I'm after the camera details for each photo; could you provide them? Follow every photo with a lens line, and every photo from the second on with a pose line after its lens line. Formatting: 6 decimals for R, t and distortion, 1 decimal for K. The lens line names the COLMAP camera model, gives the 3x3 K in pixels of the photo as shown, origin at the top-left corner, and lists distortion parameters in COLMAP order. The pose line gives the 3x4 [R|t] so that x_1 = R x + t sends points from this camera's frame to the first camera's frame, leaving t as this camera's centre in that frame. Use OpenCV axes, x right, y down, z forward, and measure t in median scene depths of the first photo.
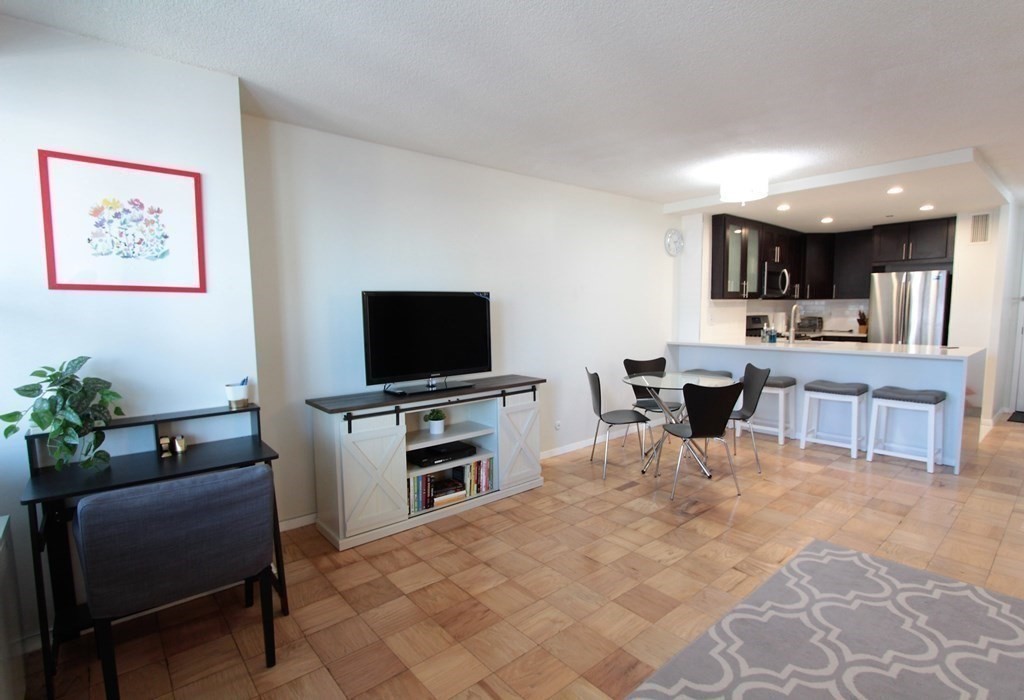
lens RADIAL K [[509.2, 0, 556.9], [0, 509.2, 366.2], [0, 0, 1]] dist [0.000654, -0.000360]
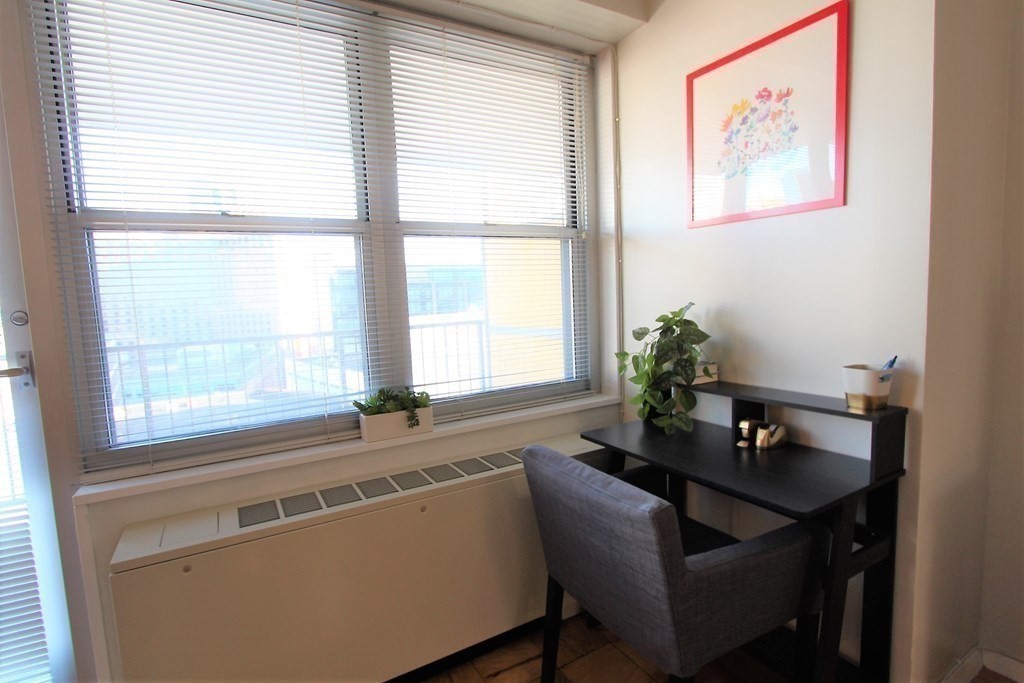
lens RADIAL K [[483.4, 0, 512.3], [0, 483.4, 339.3], [0, 0, 1]] dist [-0.011101, 0.001570]
pose [[-0.208505, 0.104398, -0.972433, -0.034468], [-0.065946, 0.990523, 0.120480, -0.022491], [0.975795, 0.089249, -0.199645, 0.540908]]
